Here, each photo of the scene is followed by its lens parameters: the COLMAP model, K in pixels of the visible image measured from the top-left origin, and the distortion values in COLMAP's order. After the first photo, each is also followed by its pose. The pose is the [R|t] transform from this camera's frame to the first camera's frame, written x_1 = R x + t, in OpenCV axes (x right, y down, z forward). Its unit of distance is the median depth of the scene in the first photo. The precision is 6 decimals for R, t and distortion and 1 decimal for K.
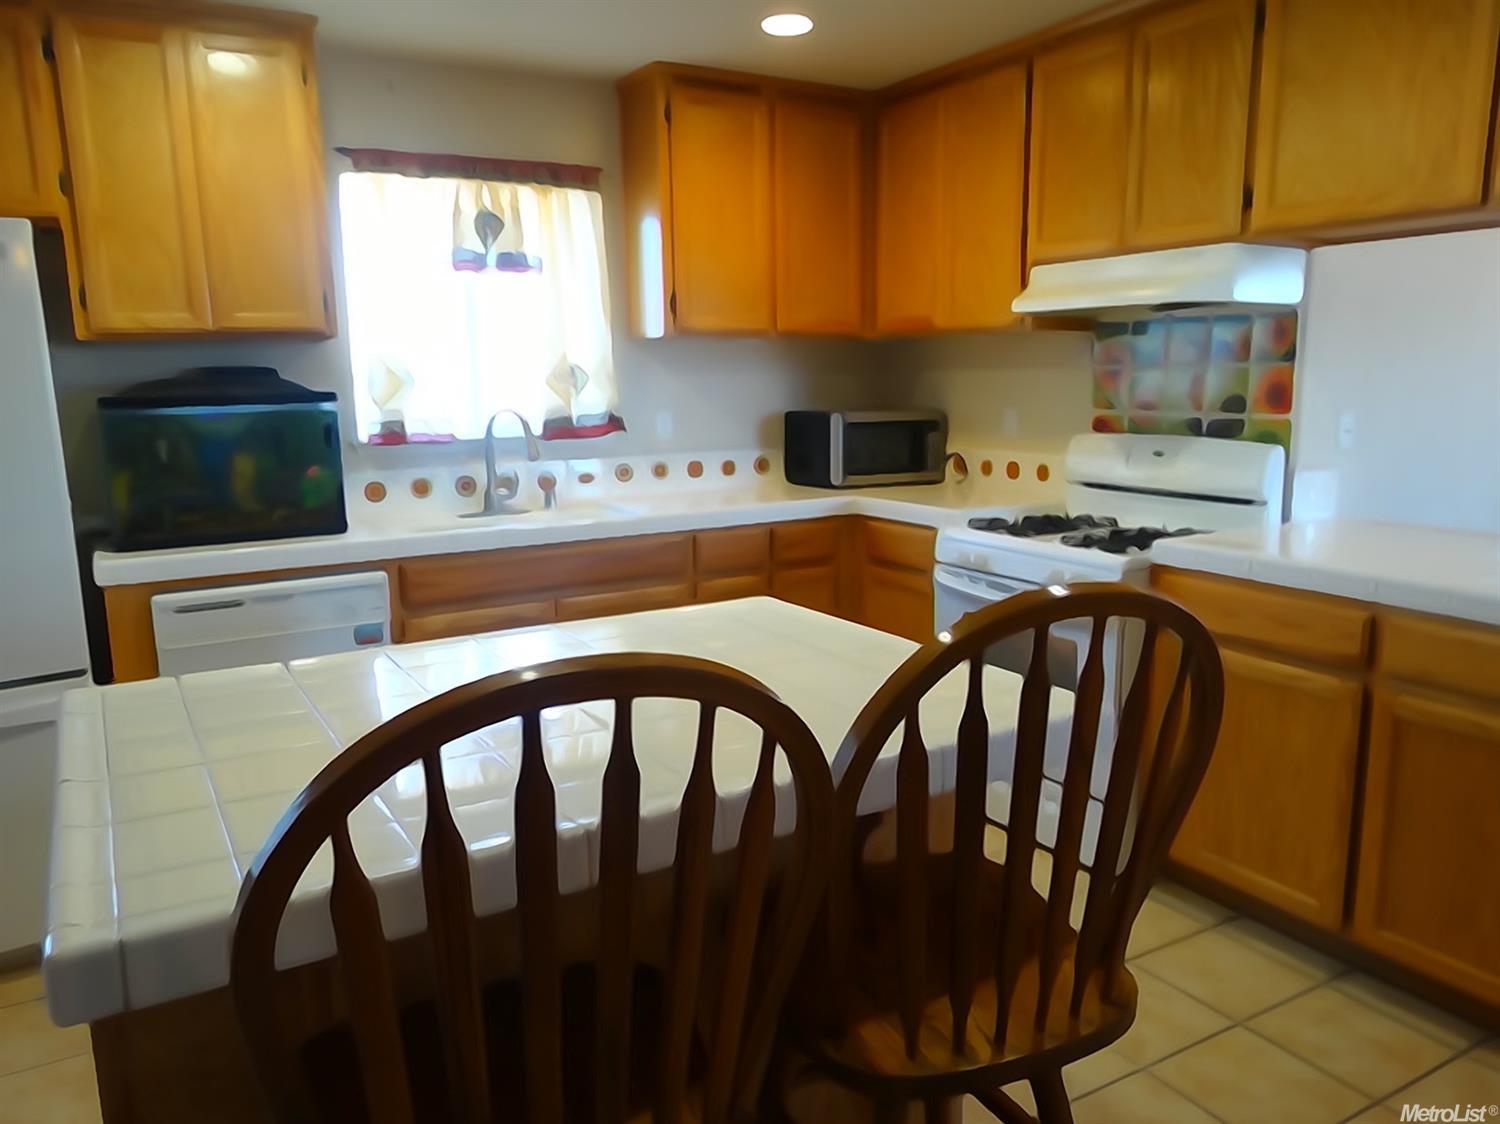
lens RADIAL K [[1122.8, 0, 750.0], [0, 1122.8, 562.0], [0, 0, 1]] dist [-0.002830, -0.000325]
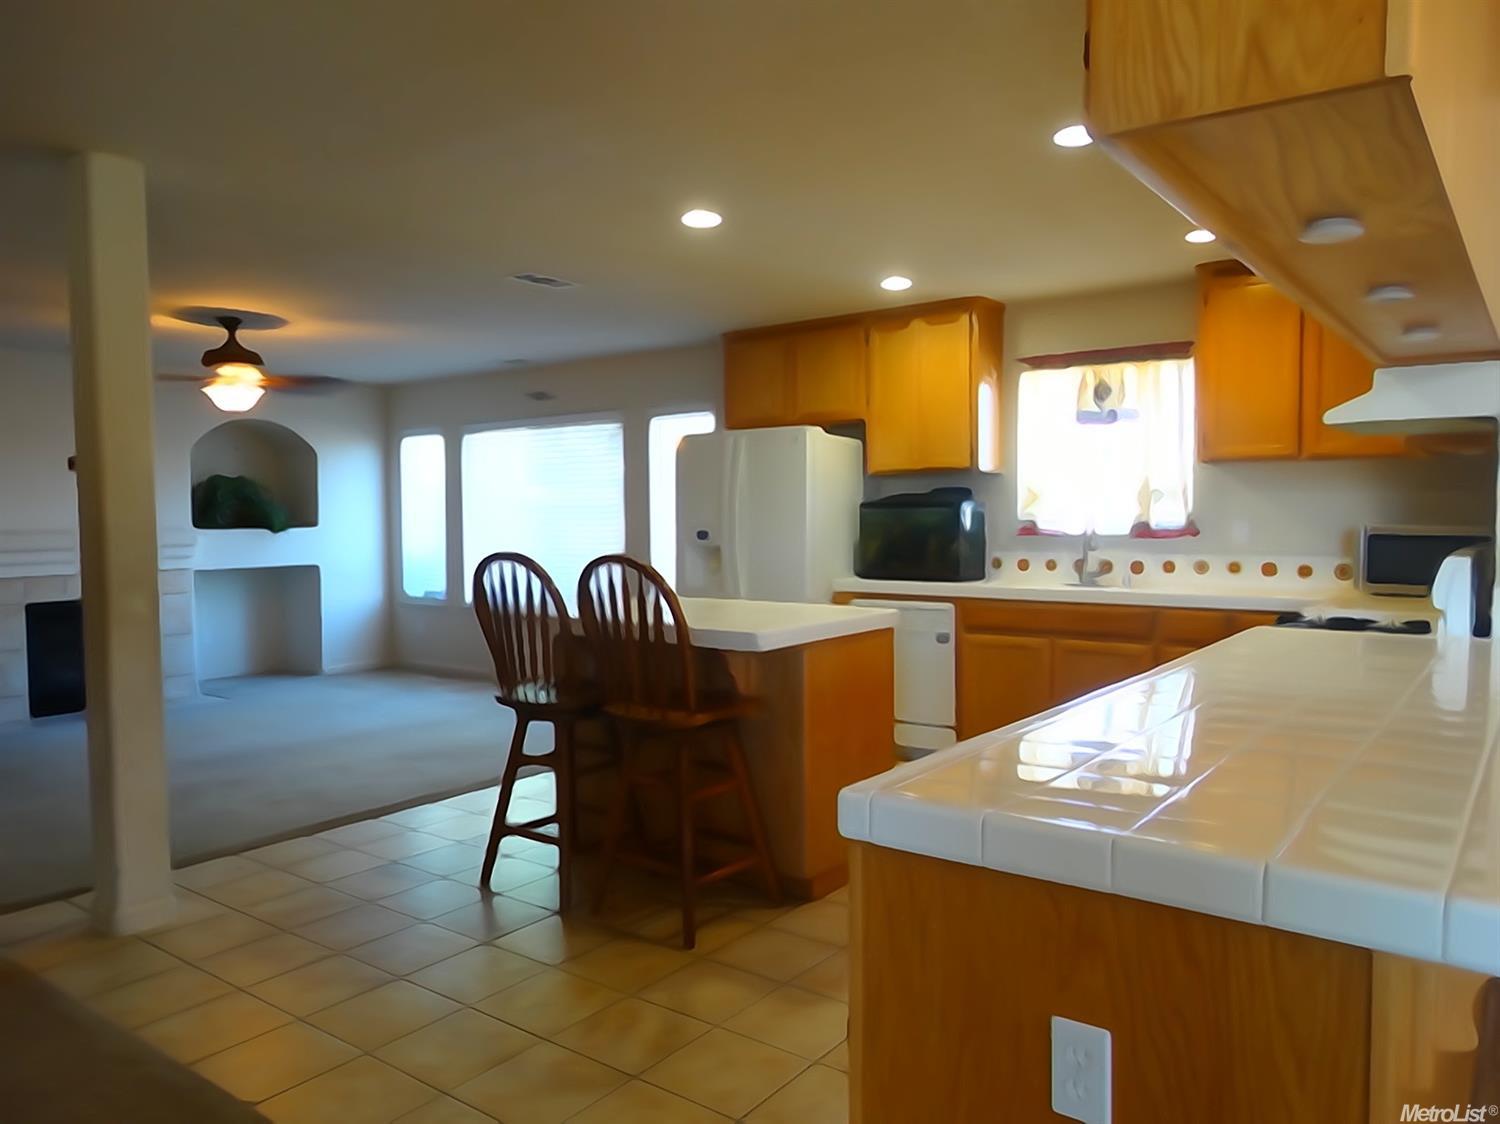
lens RADIAL K [[1068.7, 0, 750.0], [0, 1068.7, 562.0], [0, 0, 1]] dist [-0.004183, -0.002786]
pose [[0.382518, 0.051899, -0.922489, 0.902051], [-0.158350, 0.987331, -0.010114, 0.010311], [0.910278, 0.149945, 0.385890, 0.057357]]
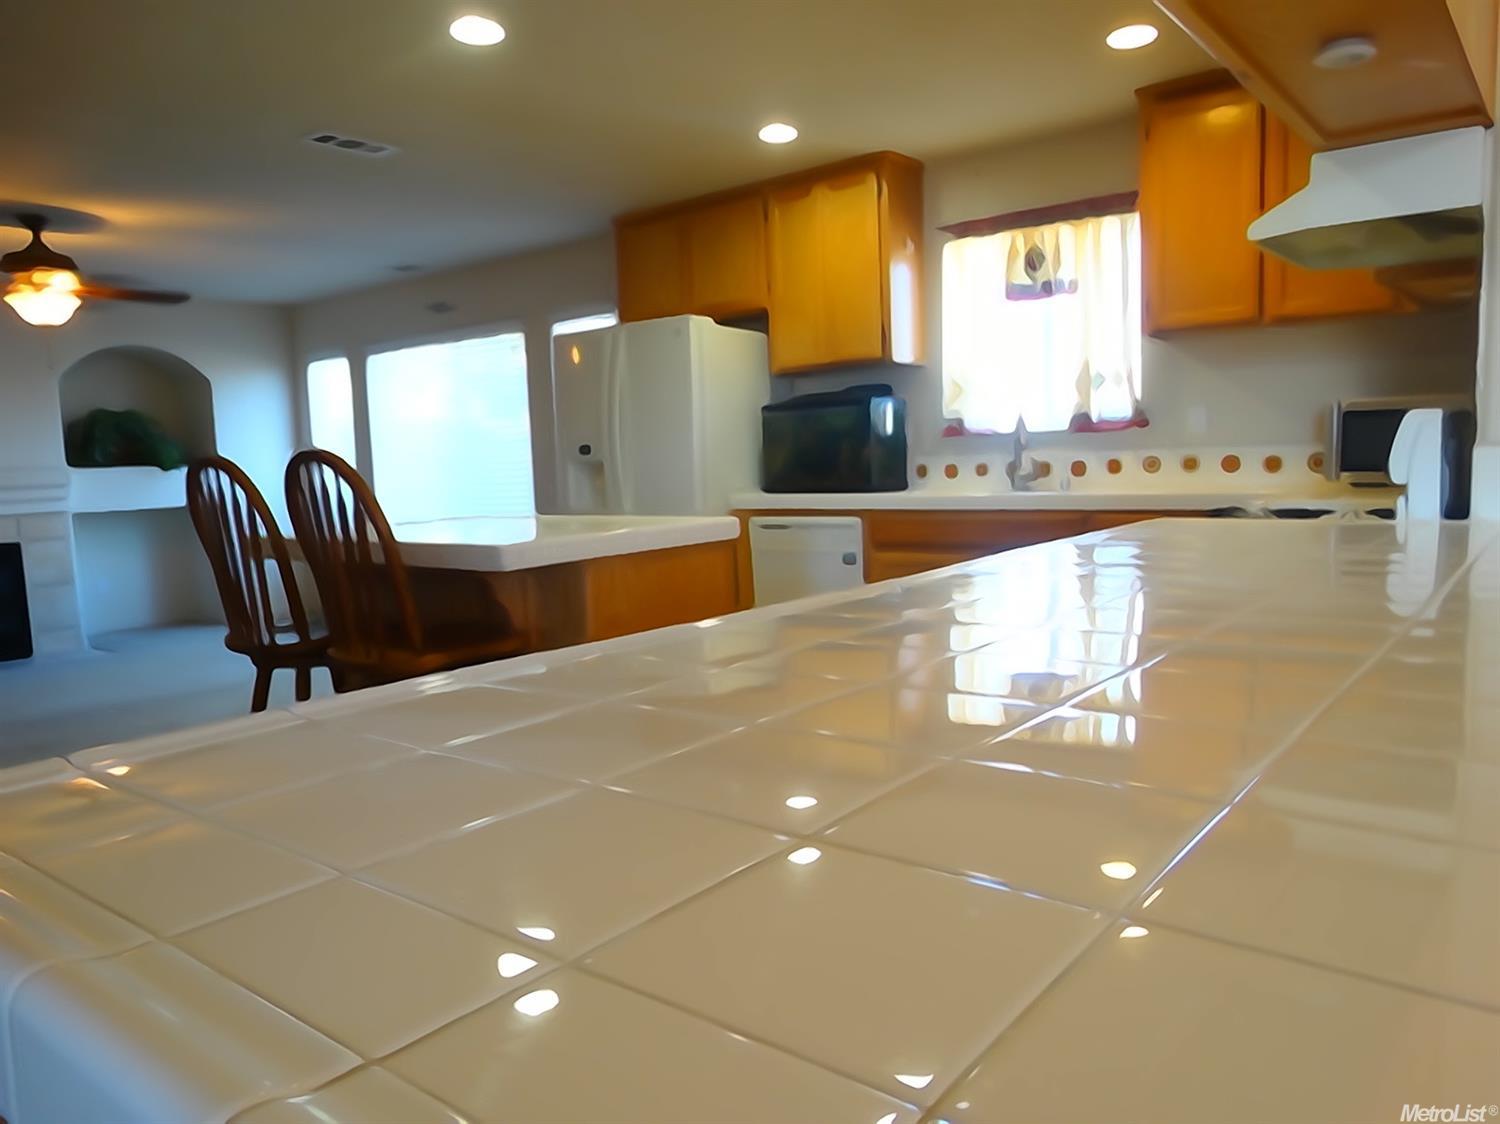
lens RADIAL K [[1068.7, 0, 750.0], [0, 1068.7, 562.0], [0, 0, 1]] dist [-0.004183, -0.002786]
pose [[0.360988, 0.093498, -0.927872, 0.782054], [-0.128370, 0.990472, 0.049864, 0.013330], [0.923693, 0.101111, 0.369551, 0.296916]]
